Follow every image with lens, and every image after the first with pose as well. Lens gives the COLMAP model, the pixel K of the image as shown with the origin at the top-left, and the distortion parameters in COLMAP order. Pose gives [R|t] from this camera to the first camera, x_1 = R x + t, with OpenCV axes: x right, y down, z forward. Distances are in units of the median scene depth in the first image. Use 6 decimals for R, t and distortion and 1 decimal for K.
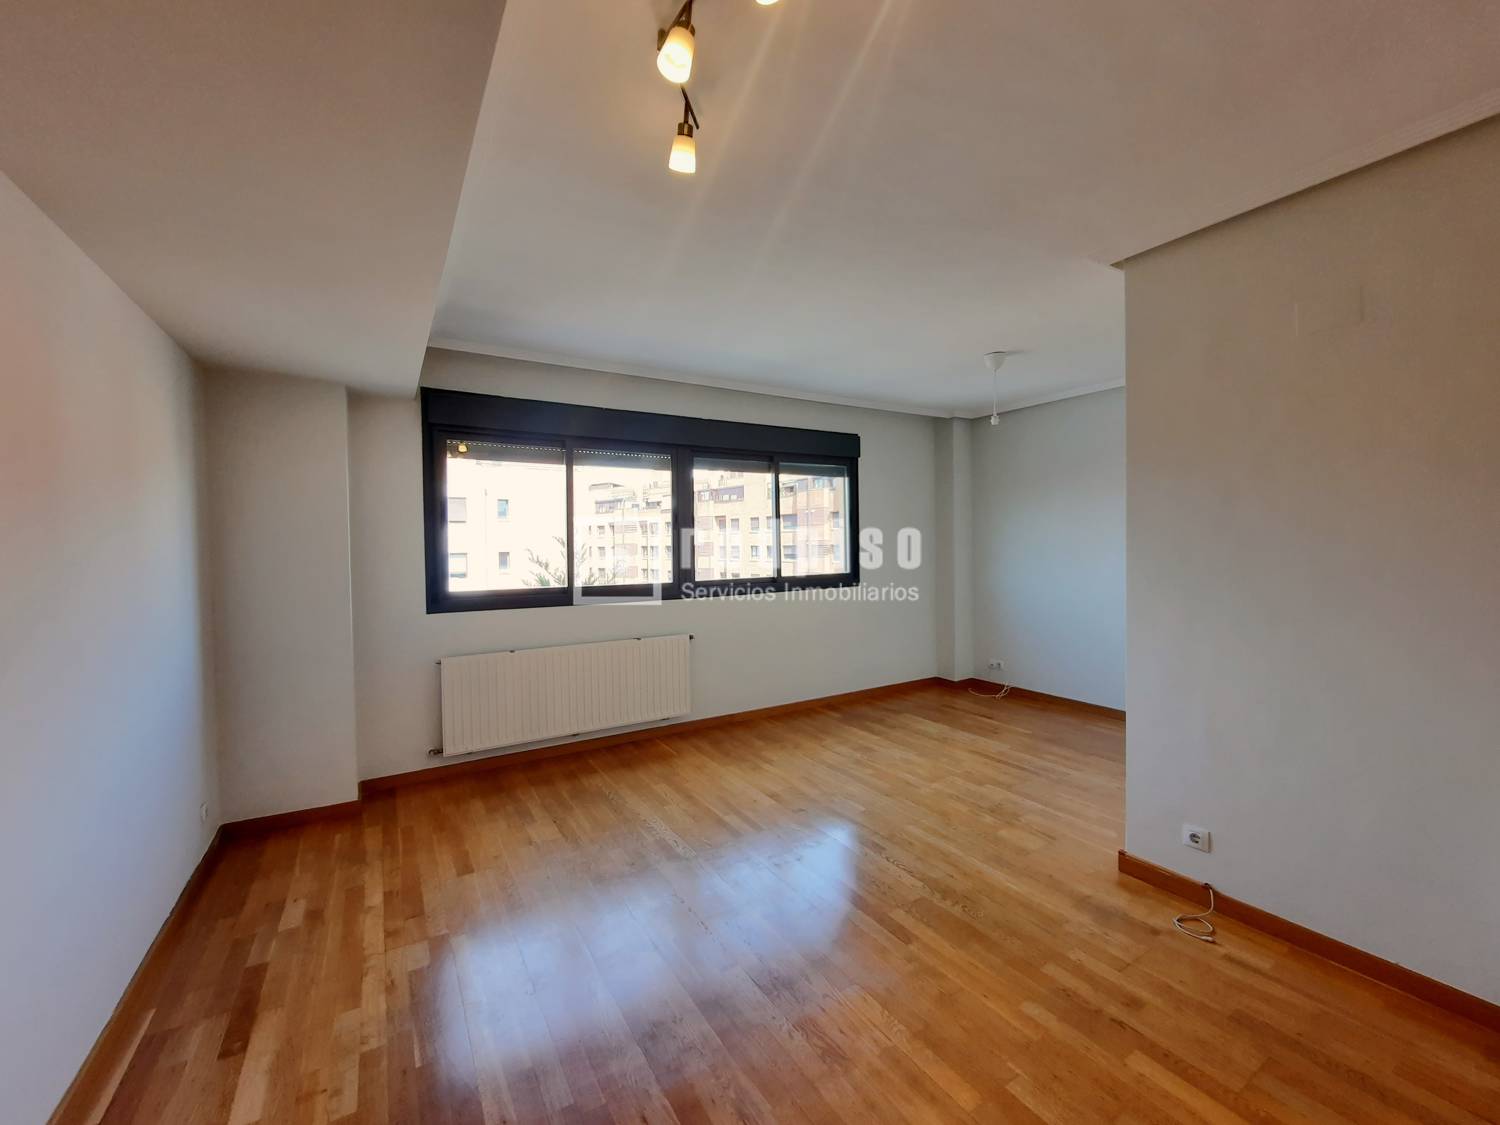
lens RADIAL K [[594.5, 0, 757.4], [0, 594.5, 551.2], [0, 0, 1]] dist [-0.007961, 0.000065]
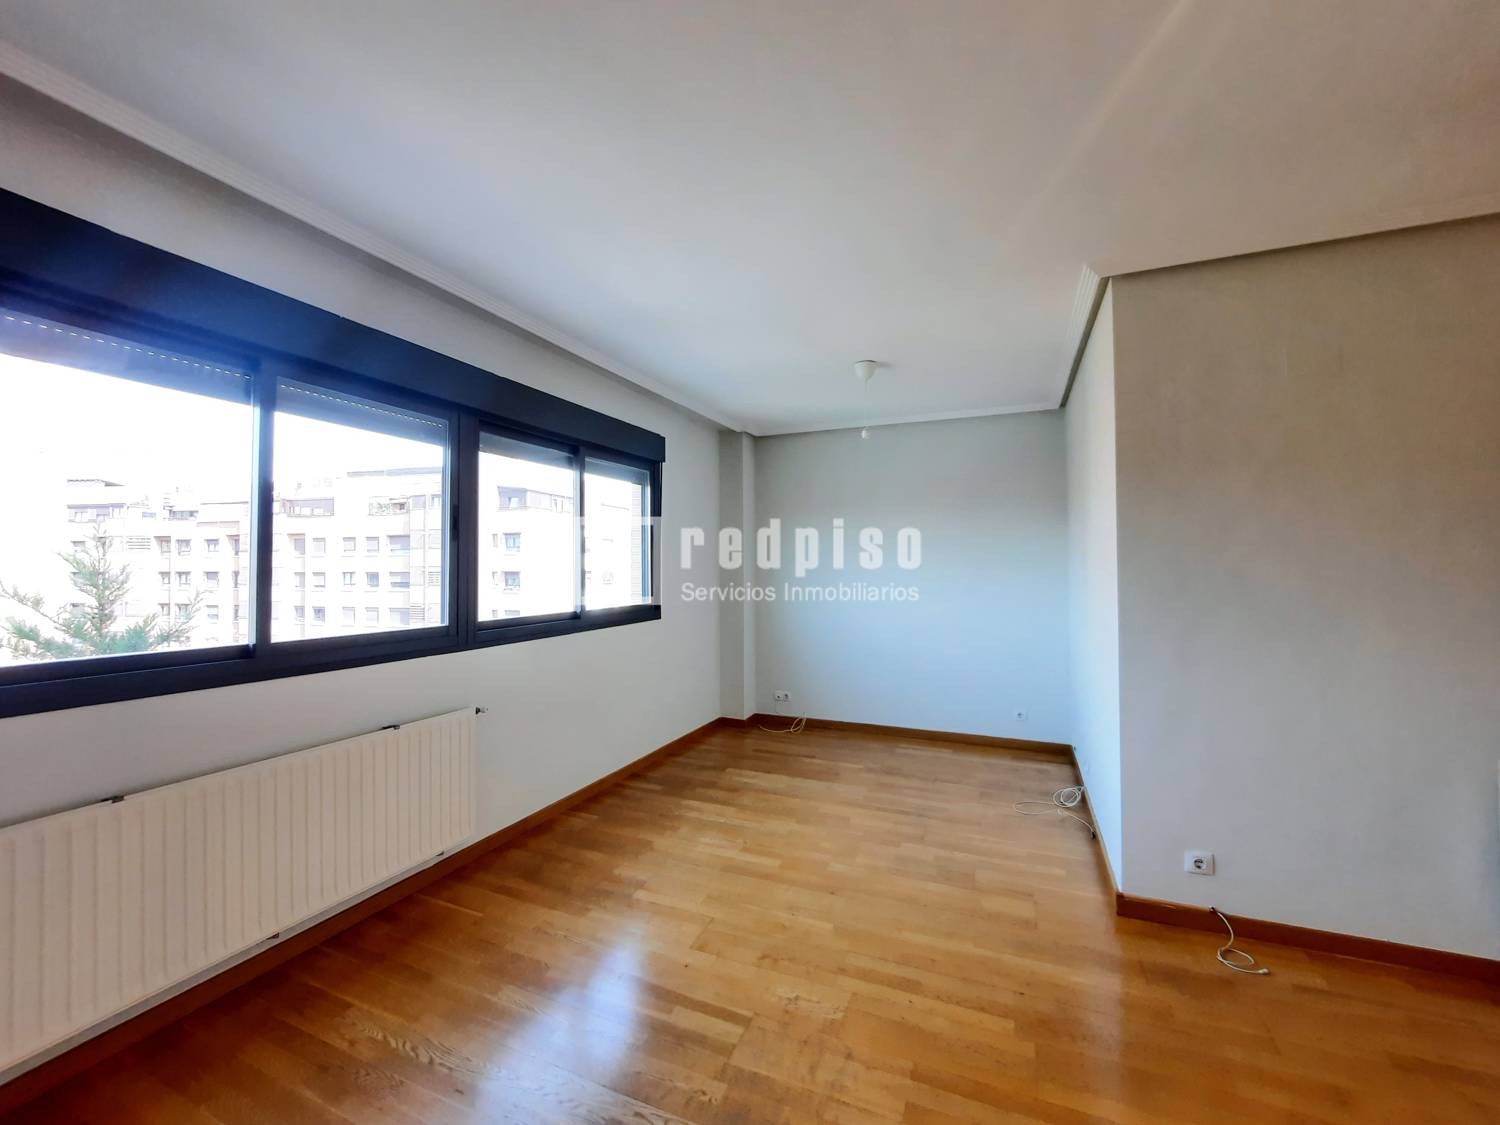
lens RADIAL K [[594.5, 0, 757.4], [0, 594.5, 551.2], [0, 0, 1]] dist [-0.007961, 0.000065]
pose [[0.821958, 0.024656, 0.569015, -0.230868], [0.001381, 0.998973, -0.045280, 0.003151], [-0.569547, 0.038004, 0.821080, 0.305580]]
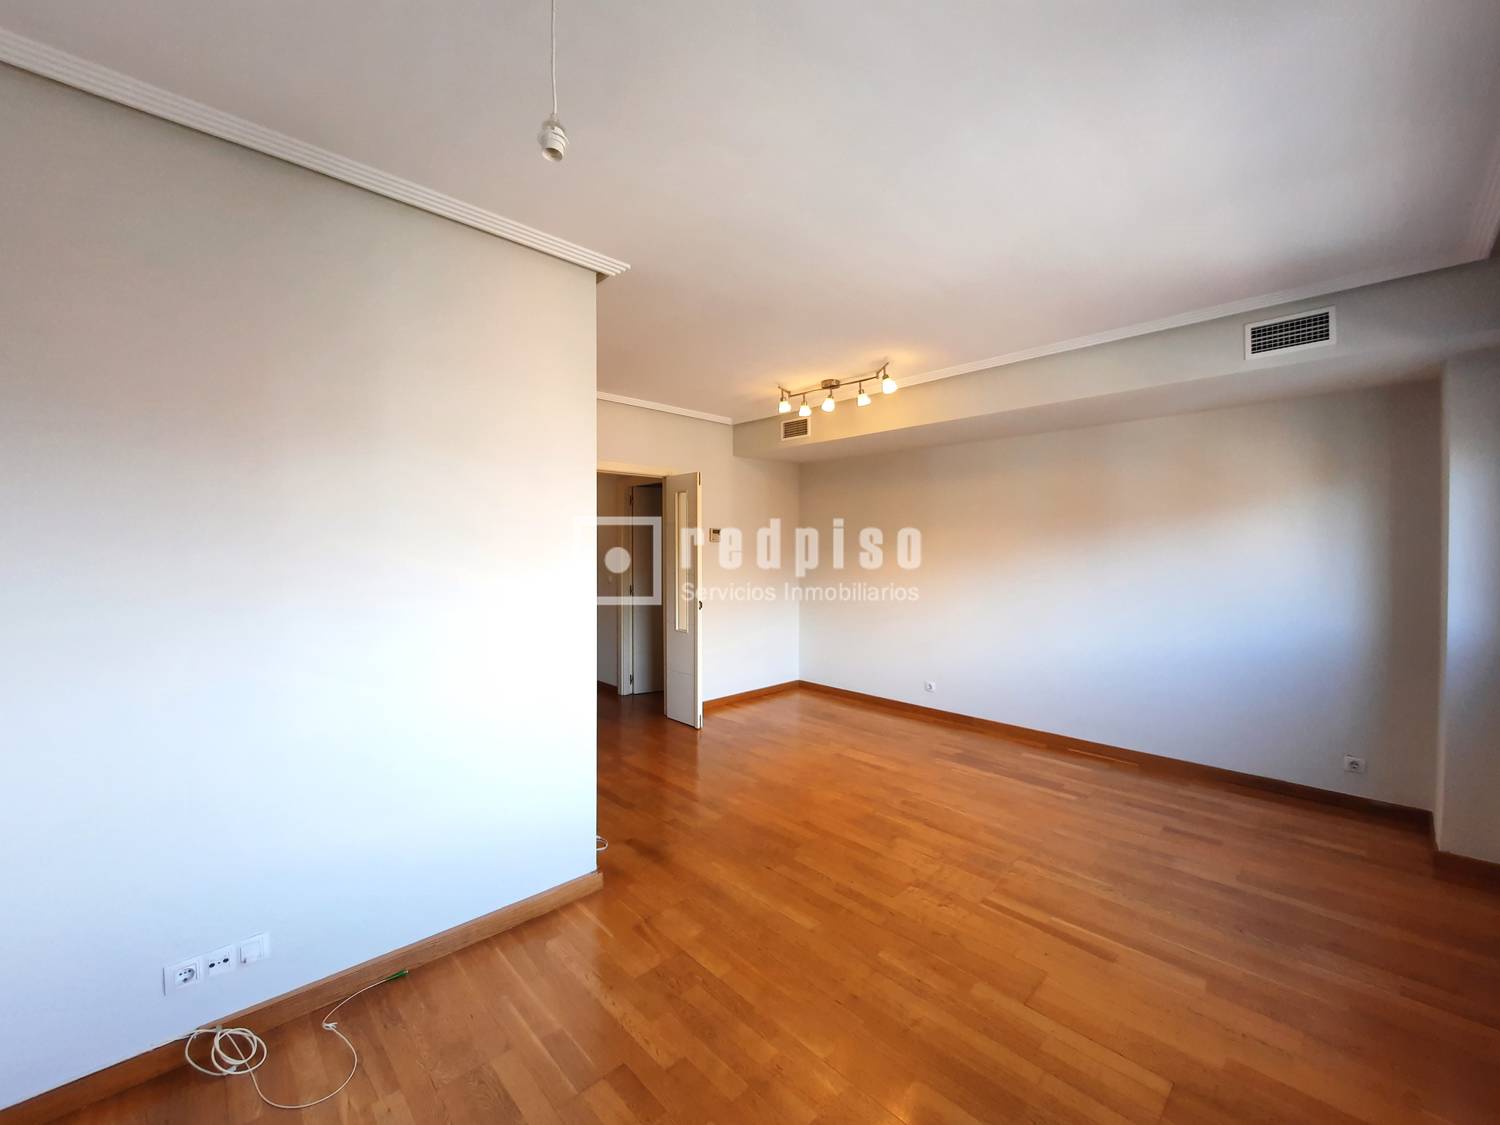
lens RADIAL K [[603.1, 0, 719.6], [0, 603.1, 562.6], [0, 0, 1]] dist [-0.010768, -0.000034]
pose [[-0.987521, 0.014793, -0.156790, 0.323894], [0.008070, 0.999024, 0.043432, -0.026425], [0.157280, 0.041624, -0.986677, 1.147270]]
